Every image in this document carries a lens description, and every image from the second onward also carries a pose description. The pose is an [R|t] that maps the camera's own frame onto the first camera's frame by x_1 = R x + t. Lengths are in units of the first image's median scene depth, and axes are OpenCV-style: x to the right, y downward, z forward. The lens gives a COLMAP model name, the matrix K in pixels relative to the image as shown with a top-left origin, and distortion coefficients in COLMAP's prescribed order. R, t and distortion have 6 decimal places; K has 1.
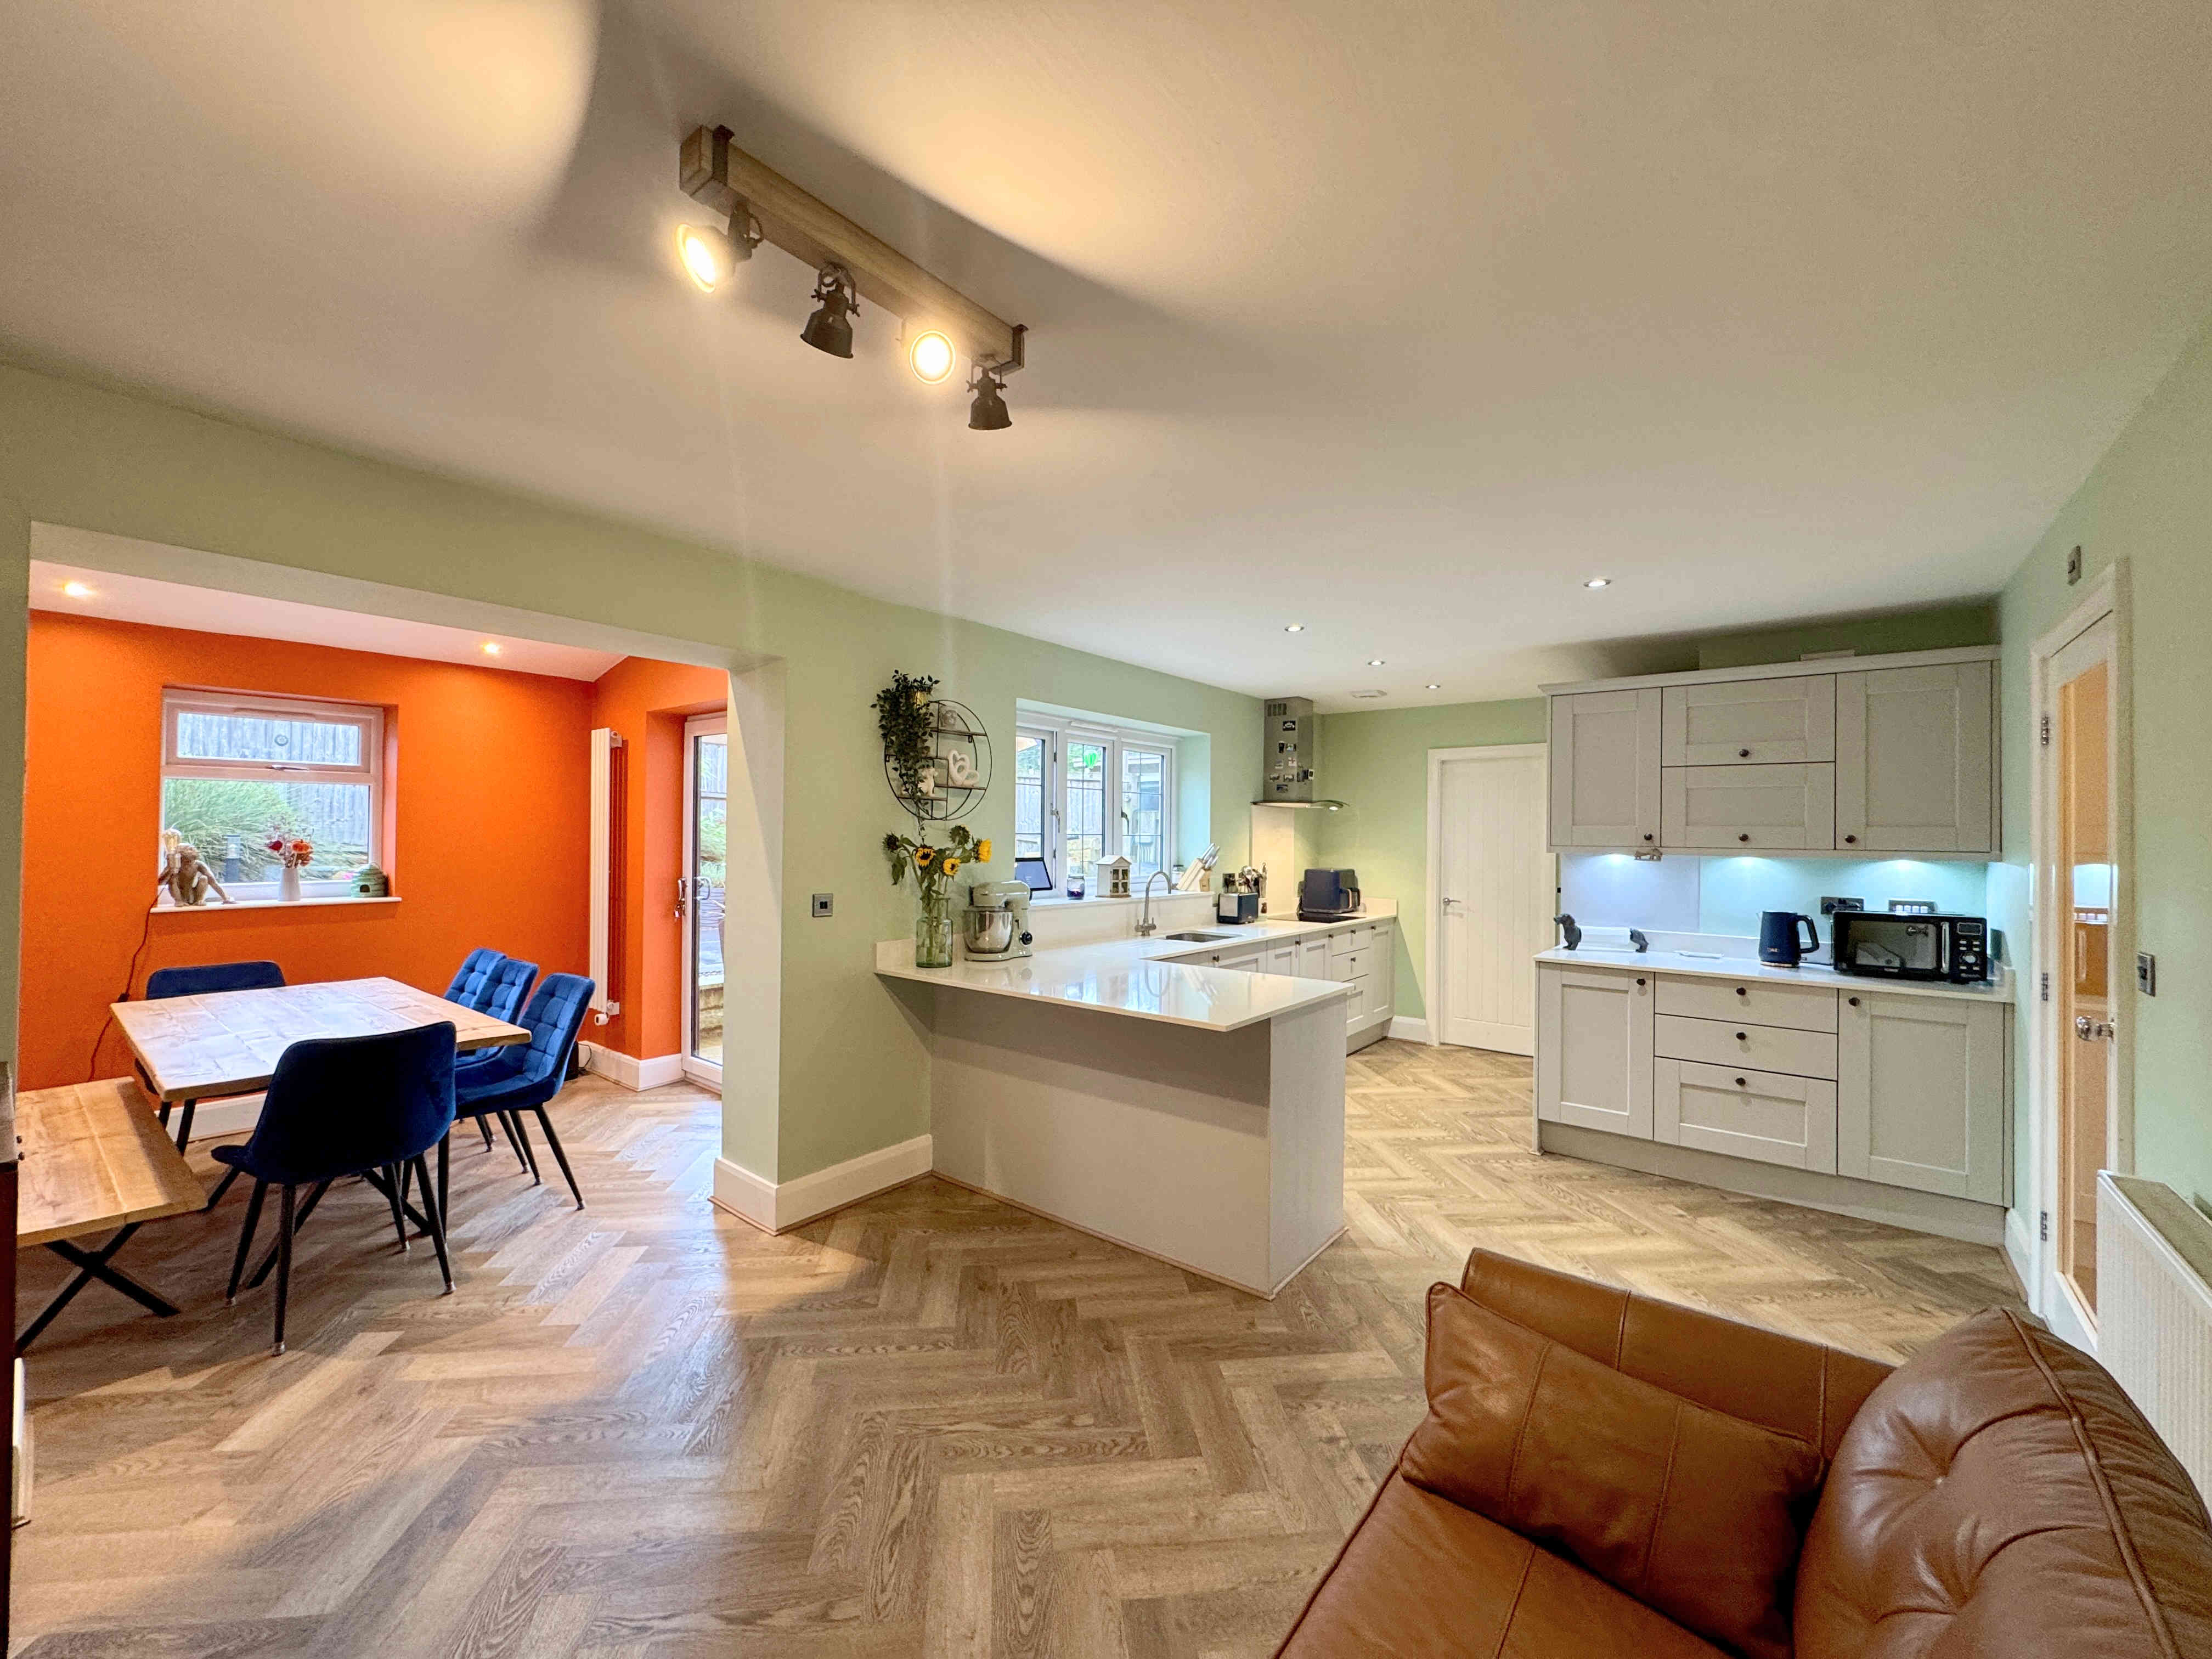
lens RADIAL K [[882.5, 0, 1108.4], [0, 882.5, 827.0], [0, 0, 1]] dist [-0.002663, -0.000100]
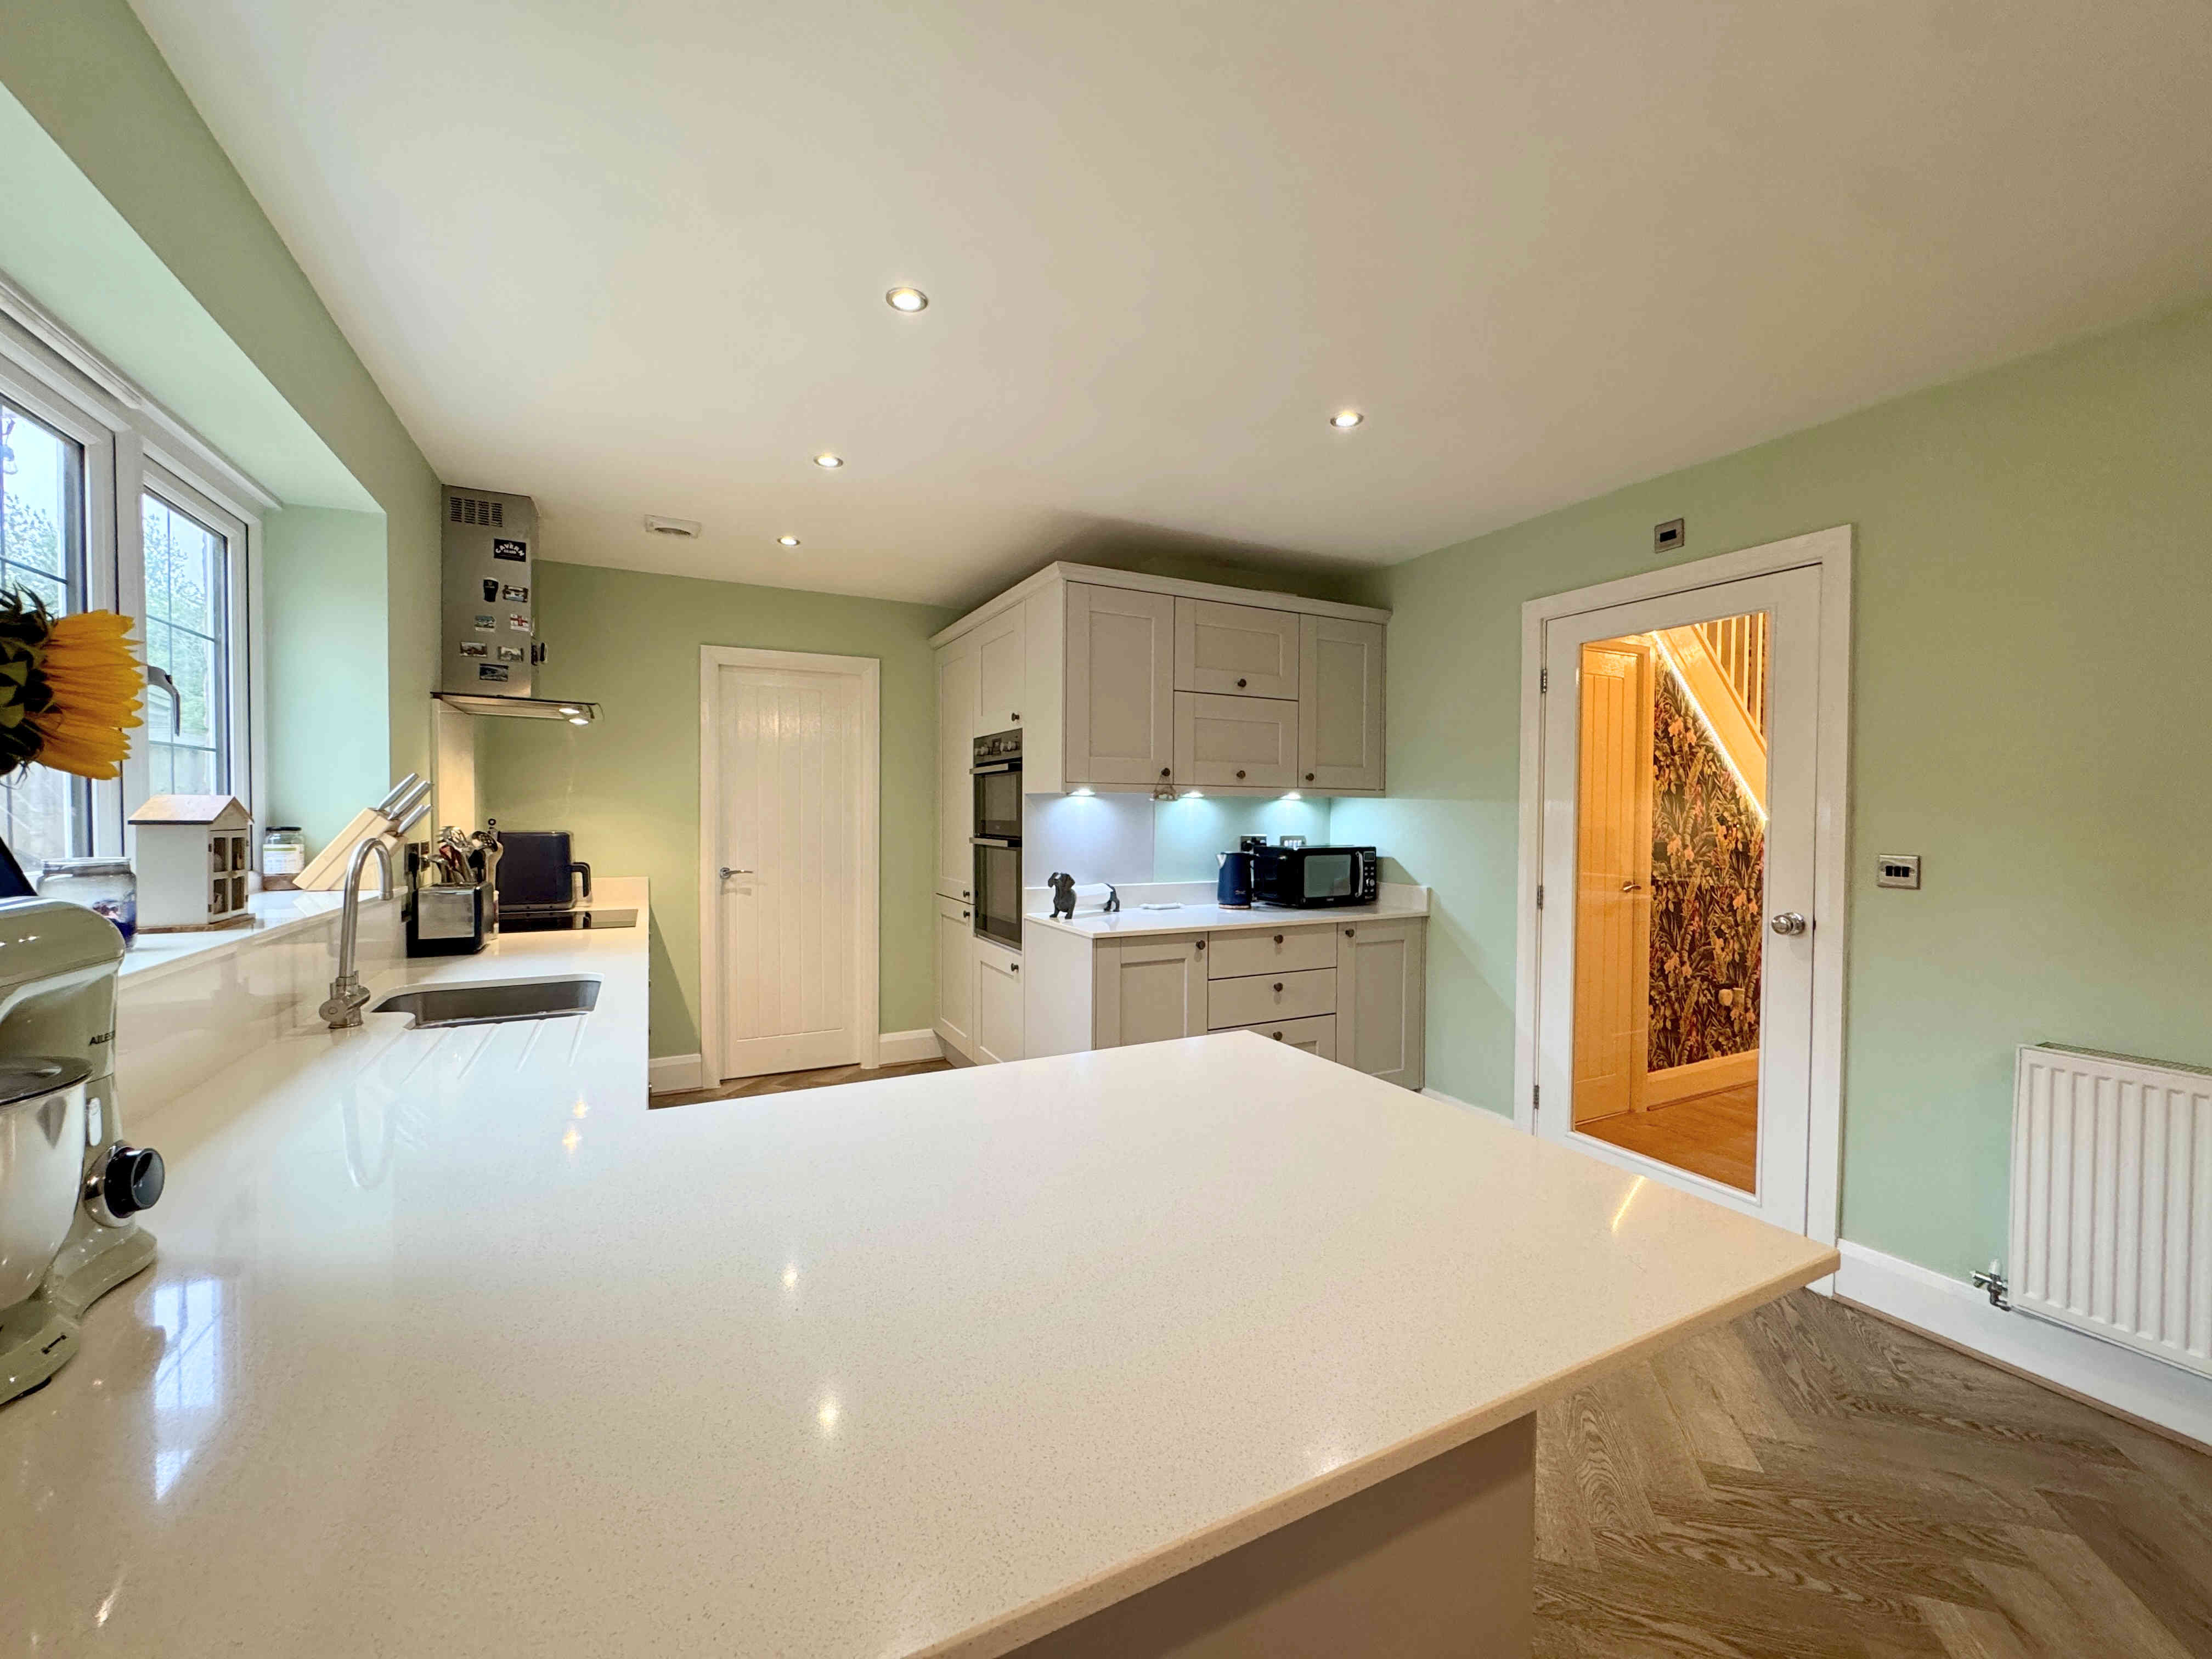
lens RADIAL K [[882.5, 0, 1104.3], [0, 882.5, 826.6], [0, 0, 1]] dist [-0.002663, -0.000100]
pose [[0.416091, -0.024274, 0.908999, -0.185034], [-0.010706, 0.999444, 0.031589, 0.038971], [-0.909260, -0.022876, 0.415600, 0.740175]]
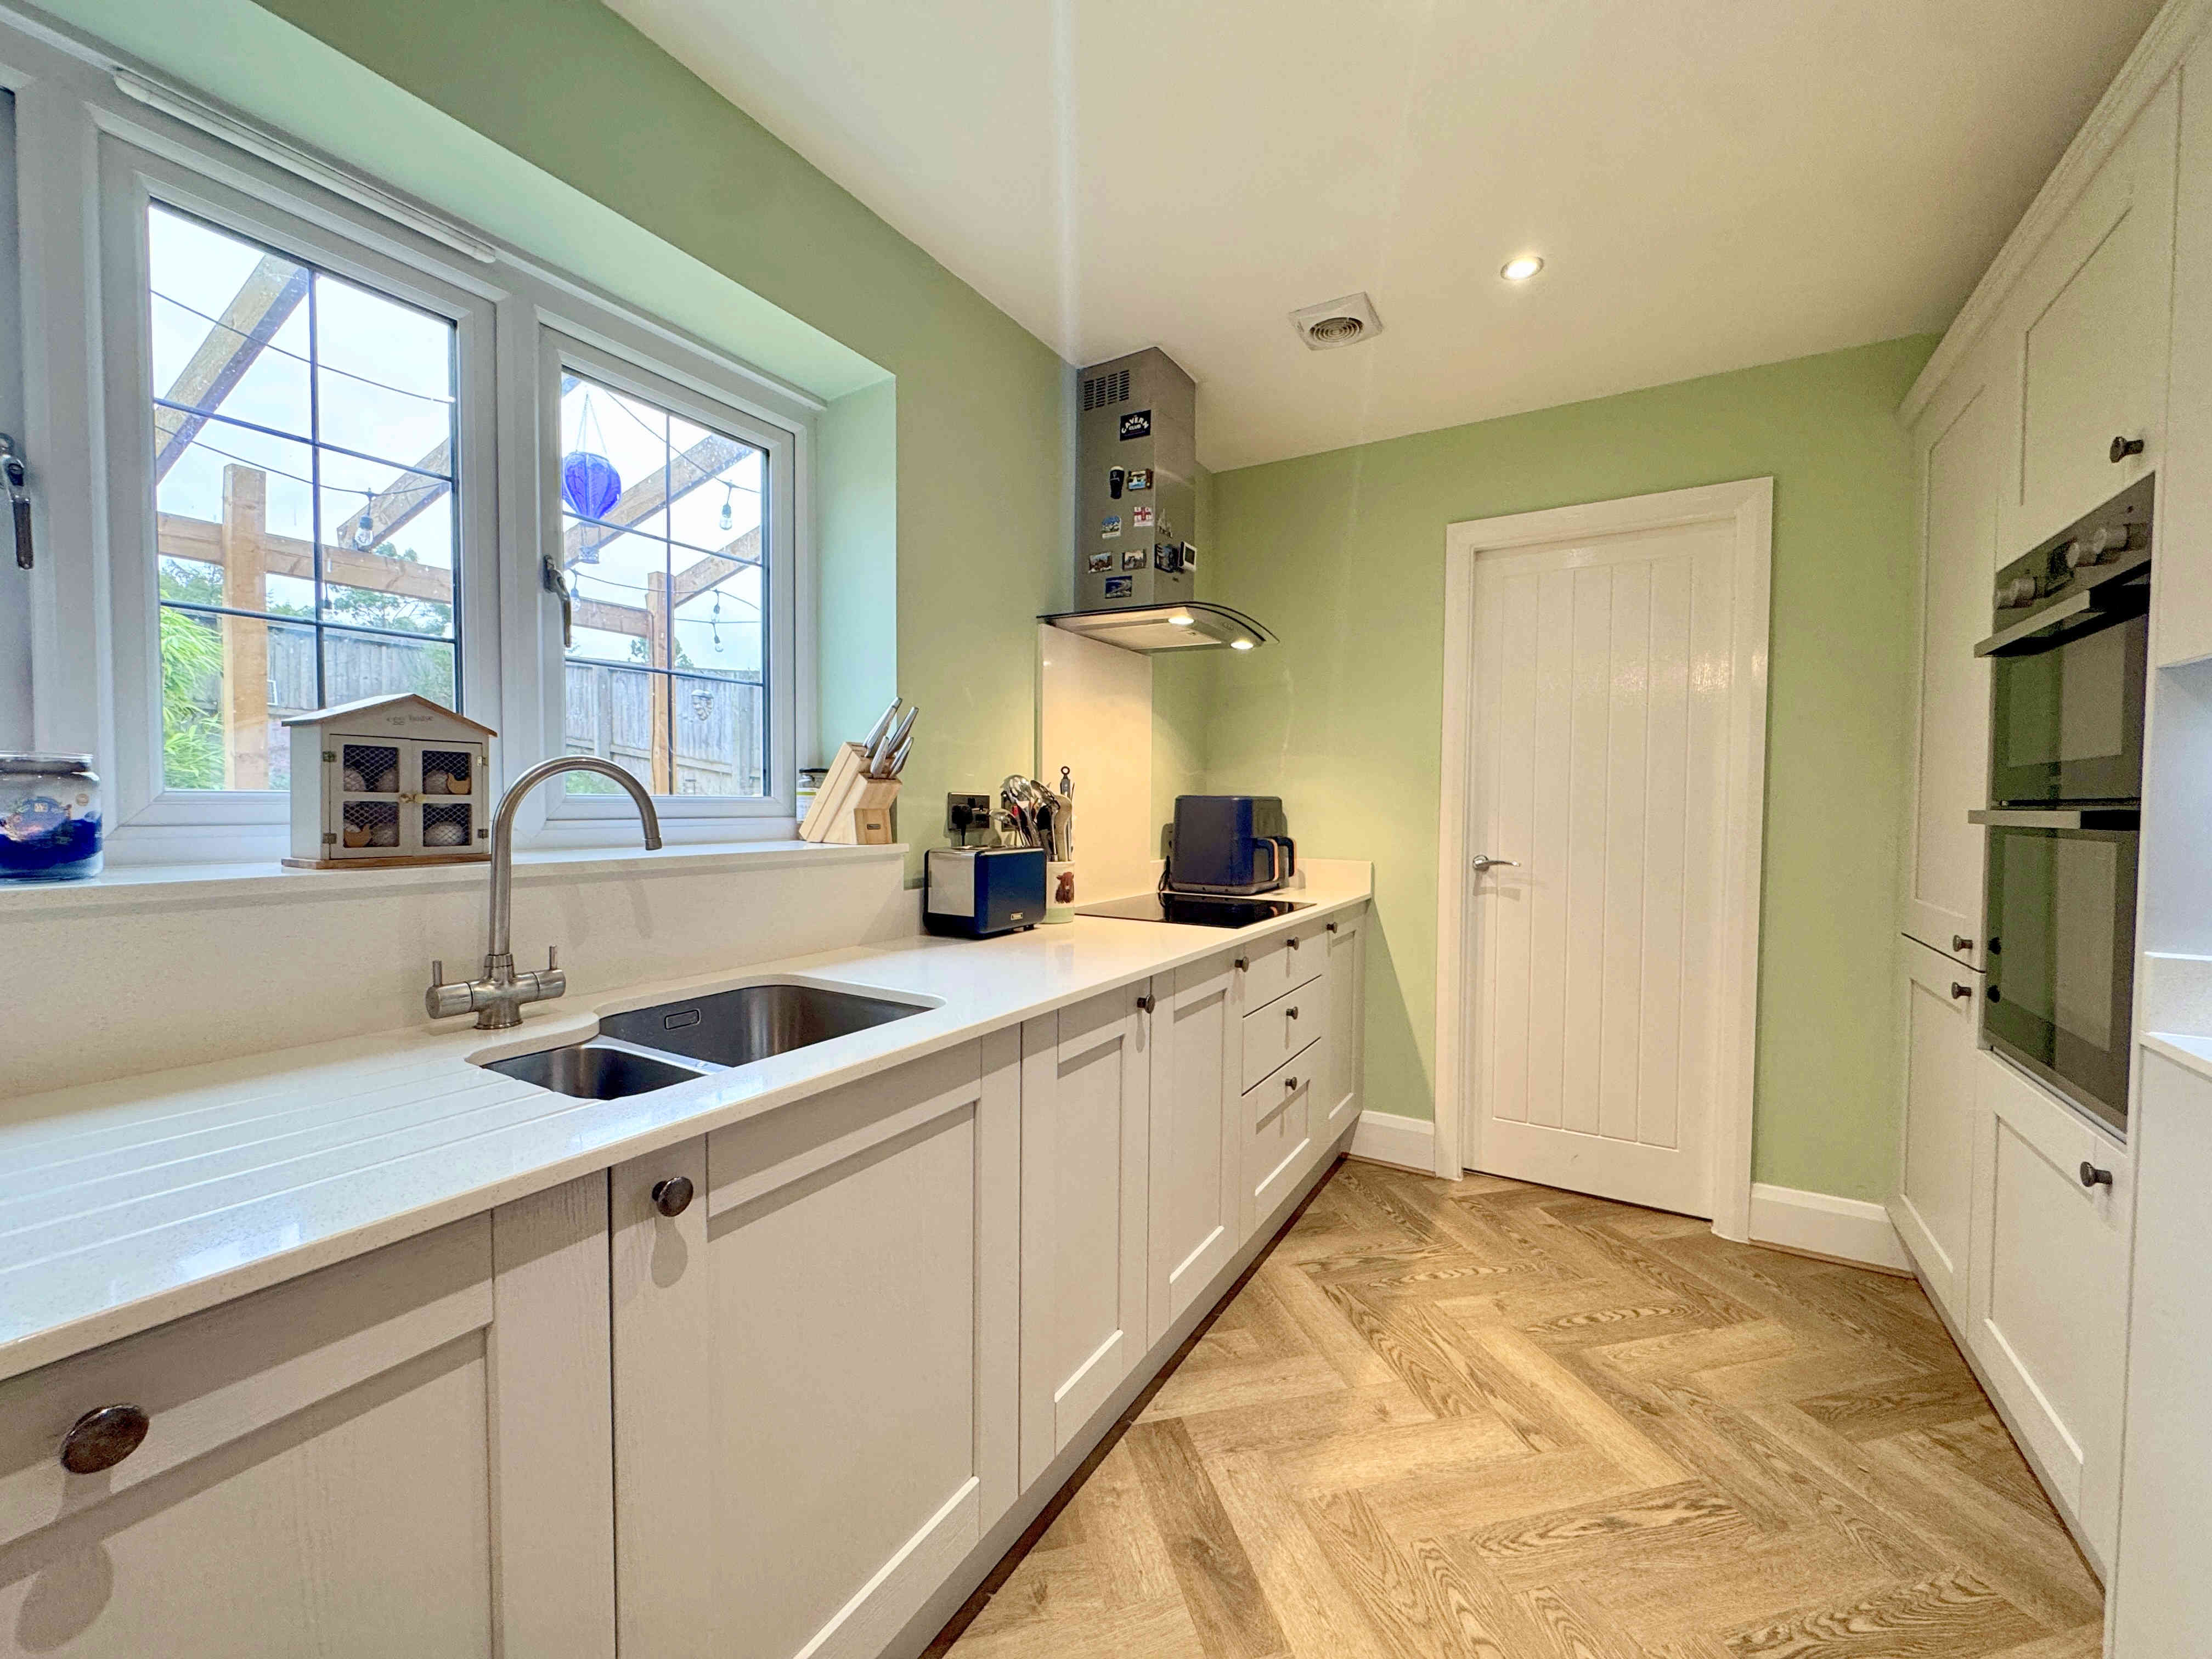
lens RADIAL K [[882.5, 0, 1105.2], [0, 882.5, 827.6], [0, 0, 1]] dist [-0.002663, -0.000100]
pose [[0.992007, -0.007094, 0.125984, 0.219582], [0.001809, 0.999115, 0.042021, 0.076159], [-0.126171, -0.041457, 0.991142, 0.941911]]
